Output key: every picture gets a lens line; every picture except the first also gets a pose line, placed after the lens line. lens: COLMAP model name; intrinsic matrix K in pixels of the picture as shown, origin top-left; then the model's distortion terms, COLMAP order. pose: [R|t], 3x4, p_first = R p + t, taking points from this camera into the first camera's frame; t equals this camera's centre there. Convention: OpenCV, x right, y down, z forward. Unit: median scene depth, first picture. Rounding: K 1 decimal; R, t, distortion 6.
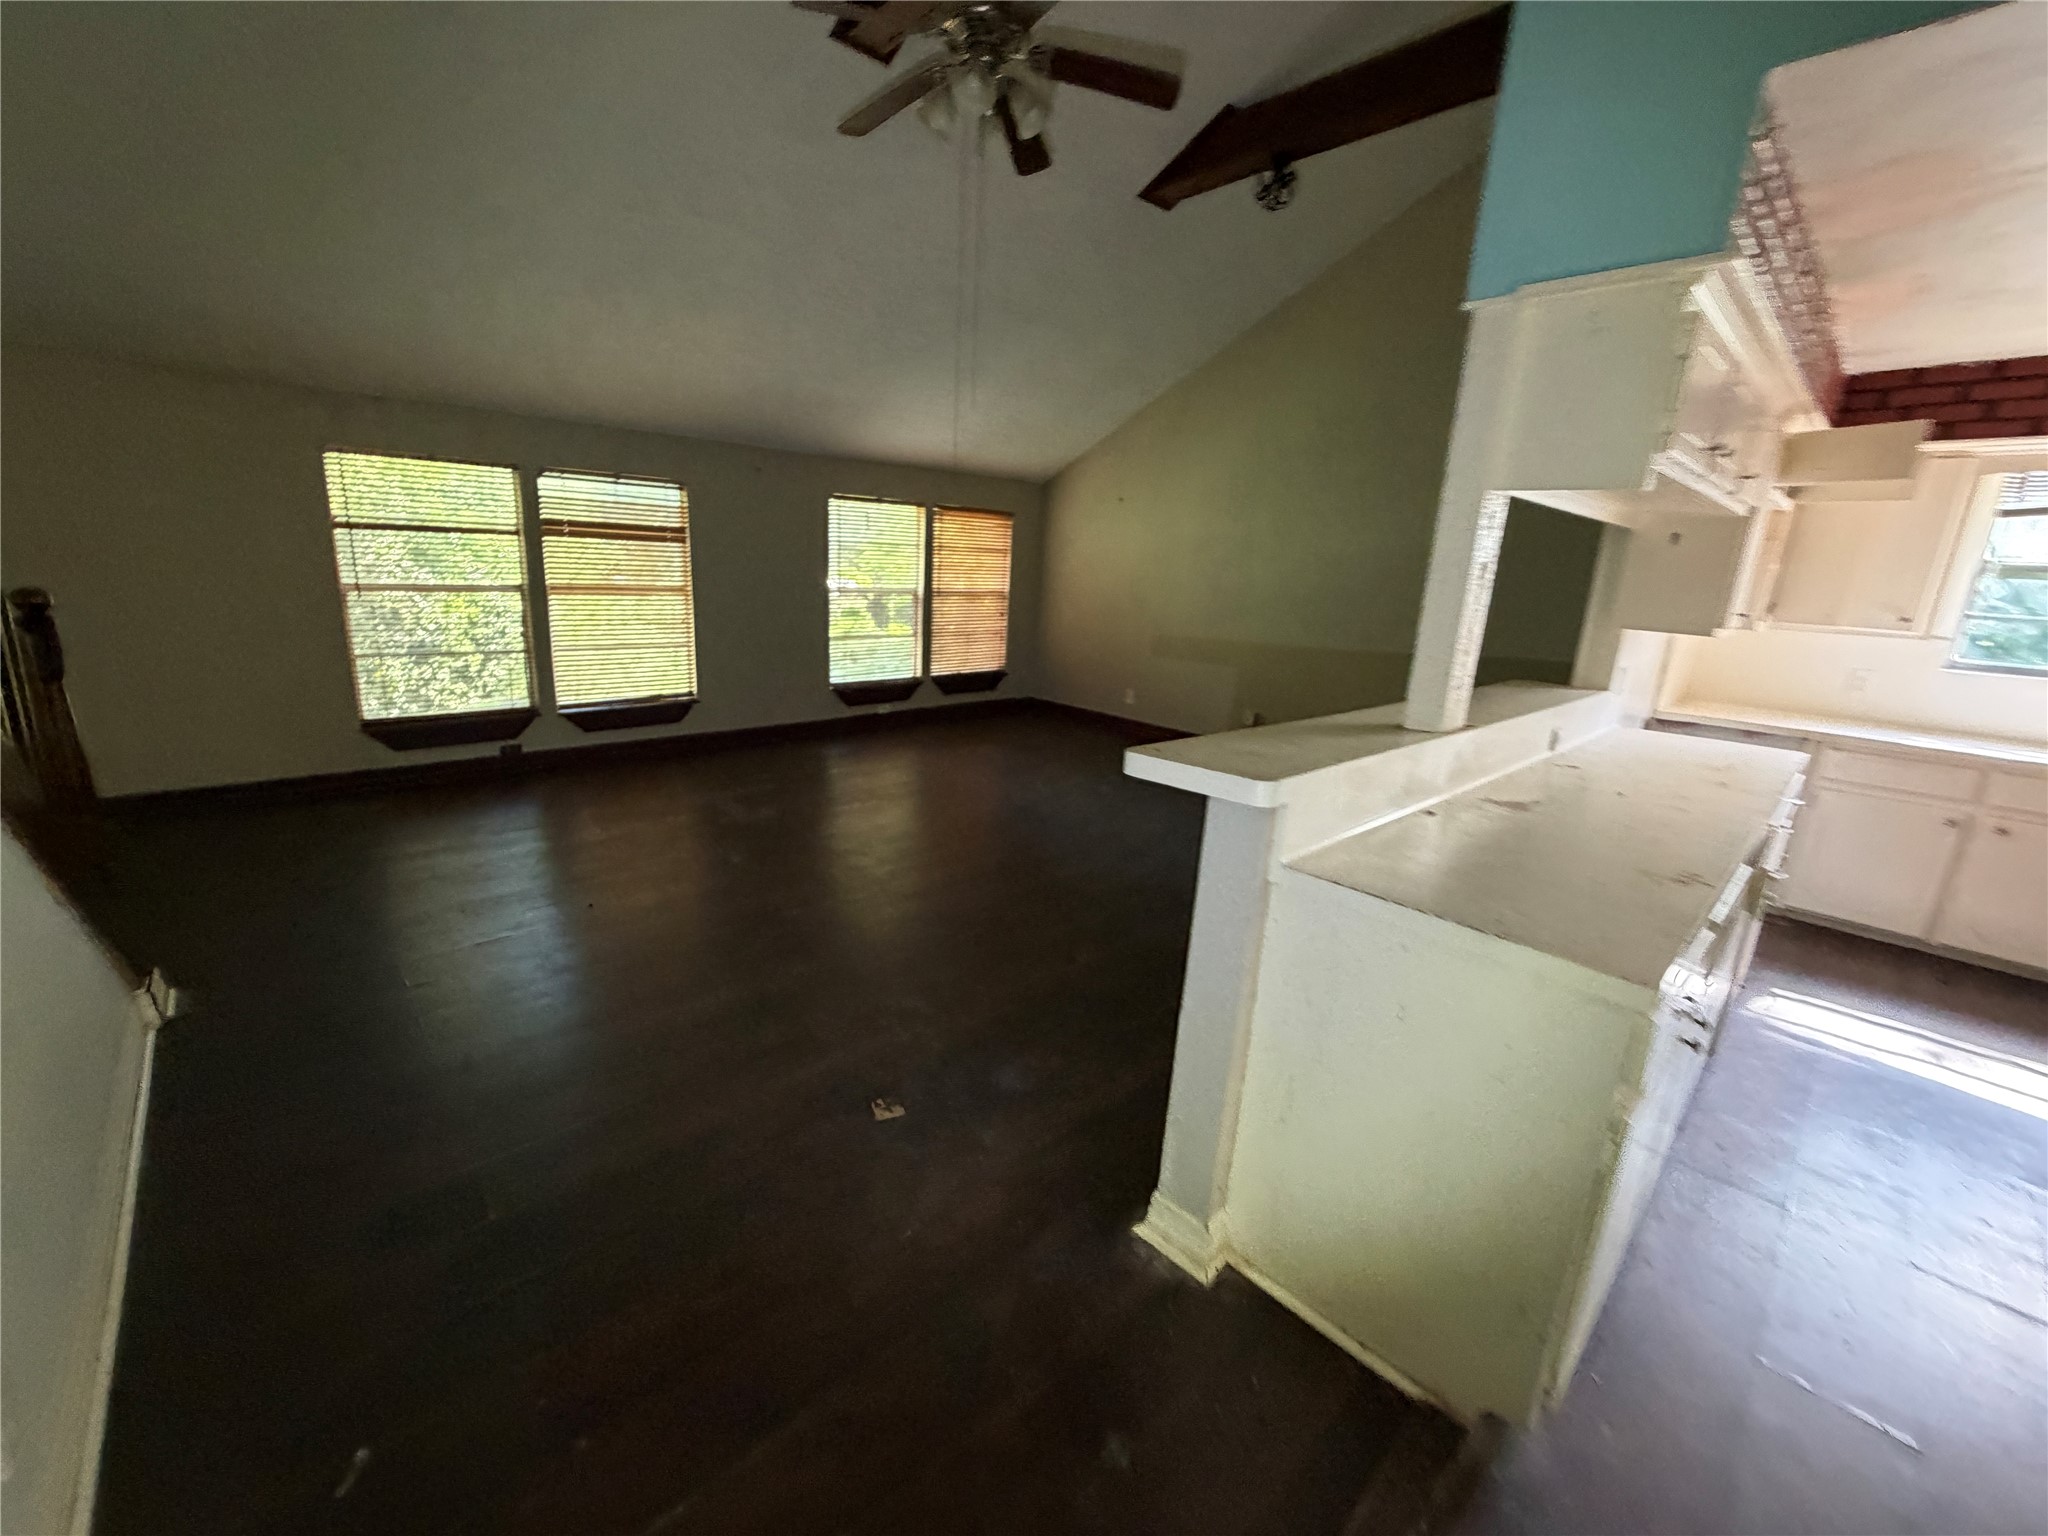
lens RADIAL K [[805.6, 0, 1013.0], [0, 805.6, 768.1], [0, 0, 1]] dist [-0.011364, -0.000256]
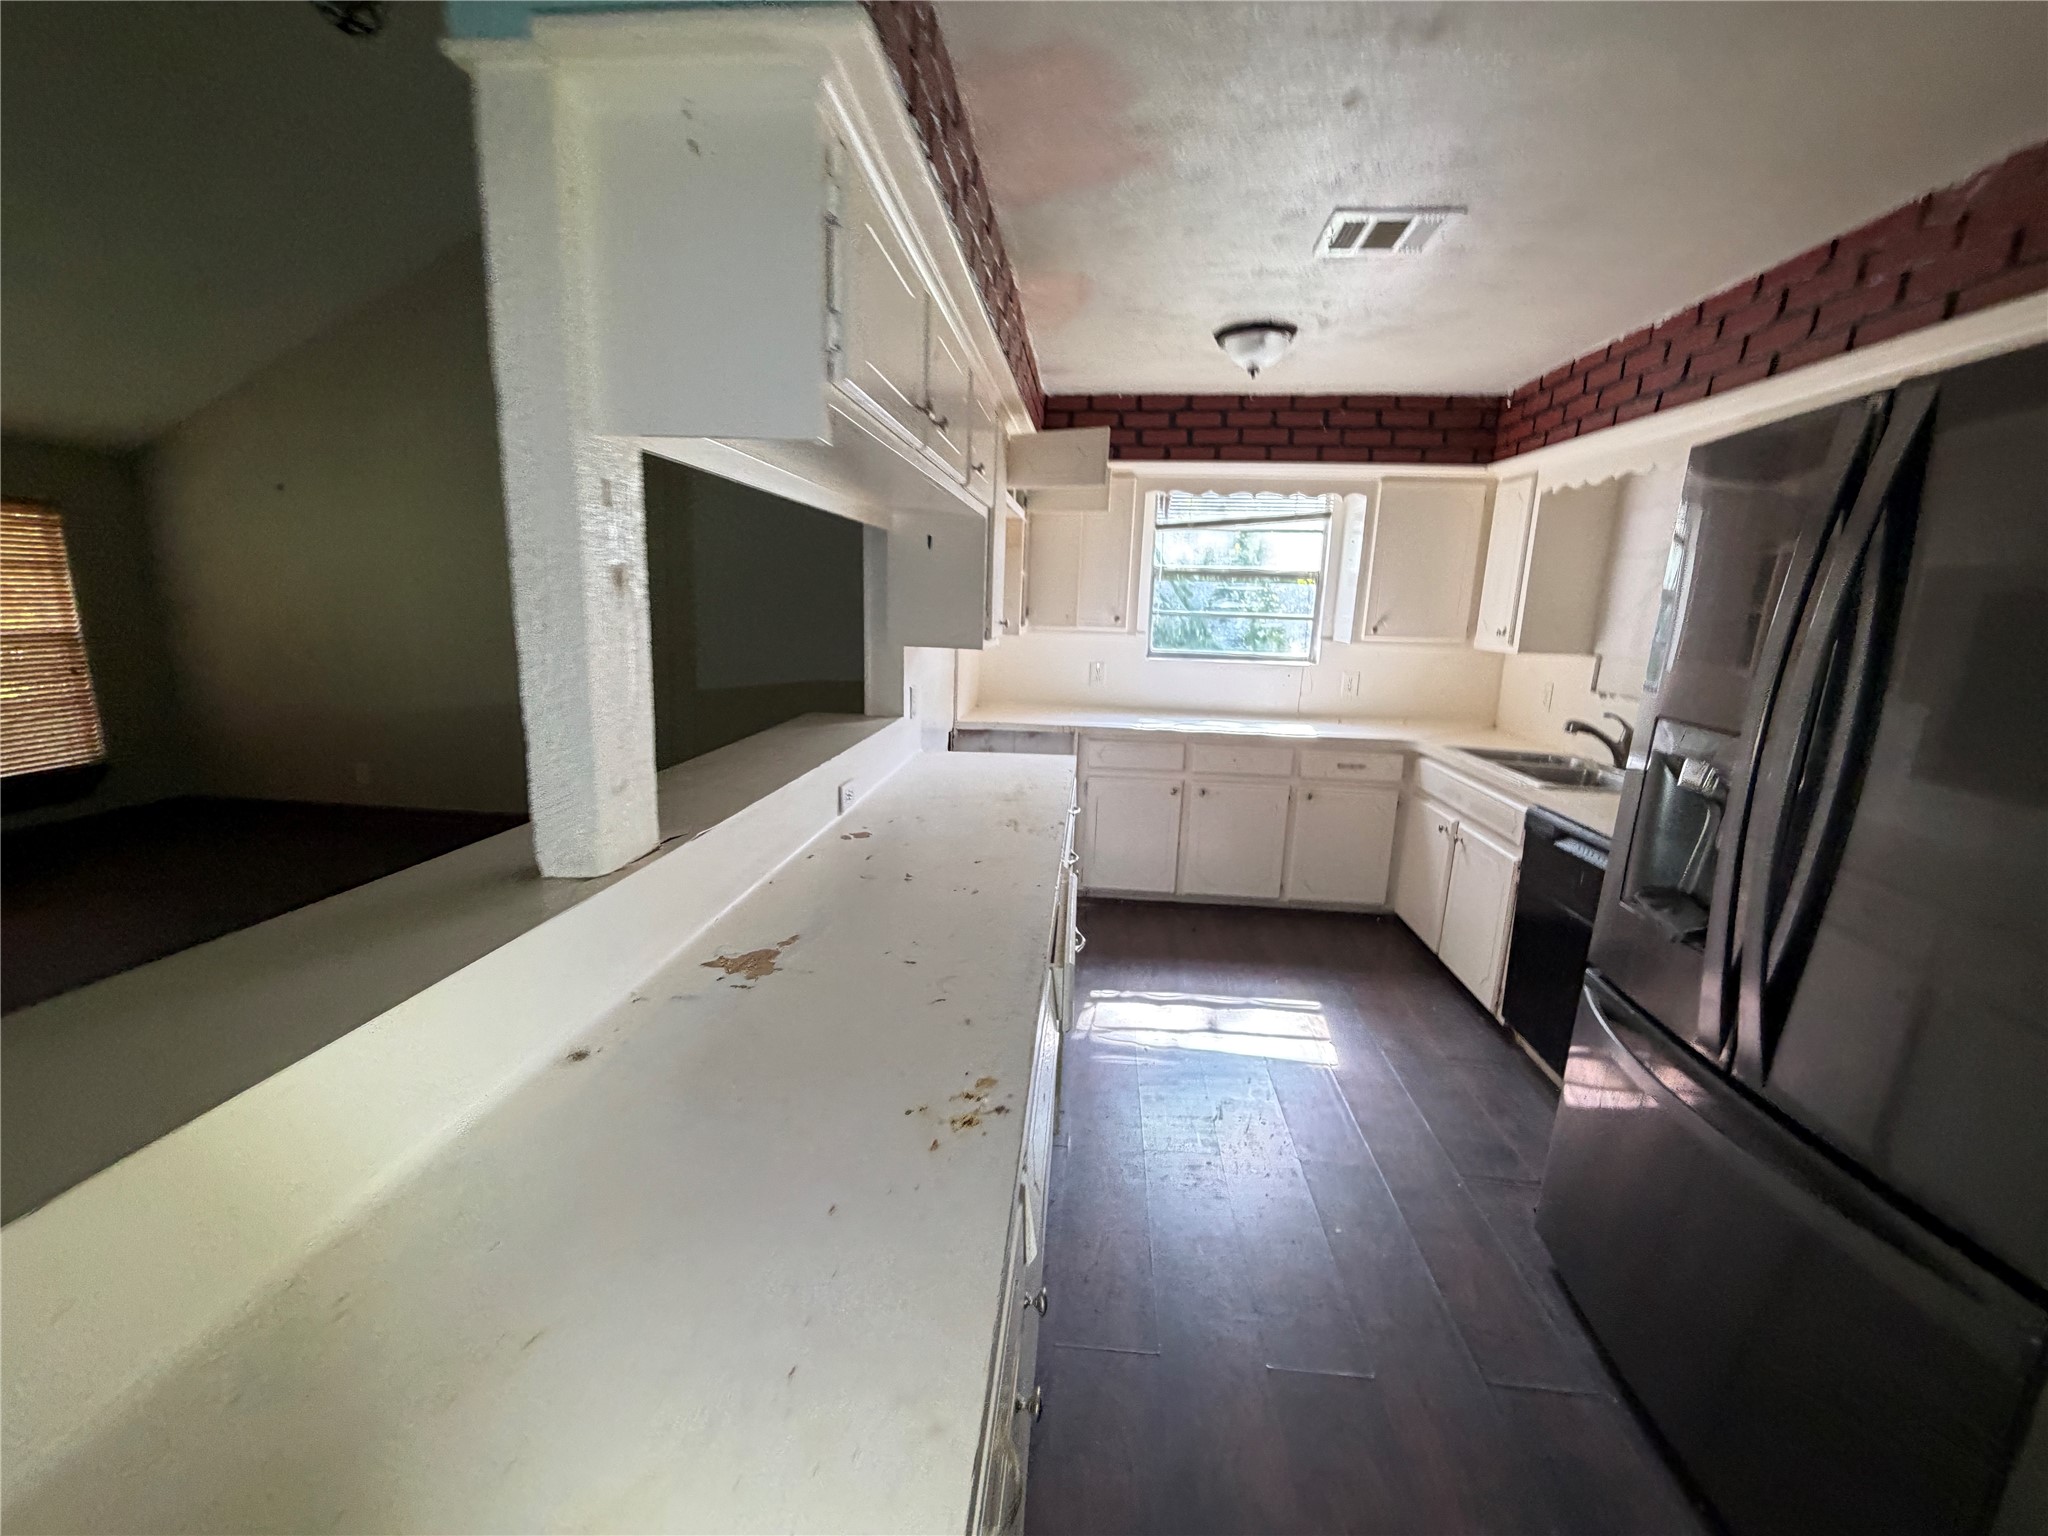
lens RADIAL K [[805.6, 0, 1013.0], [0, 805.6, 768.1], [0, 0, 1]] dist [-0.011364, -0.000256]
pose [[0.747099, -0.162800, 0.644468, 0.263045], [0.173913, 0.983645, 0.046871, -0.061684], [-0.641558, 0.077063, 0.763193, 0.259282]]
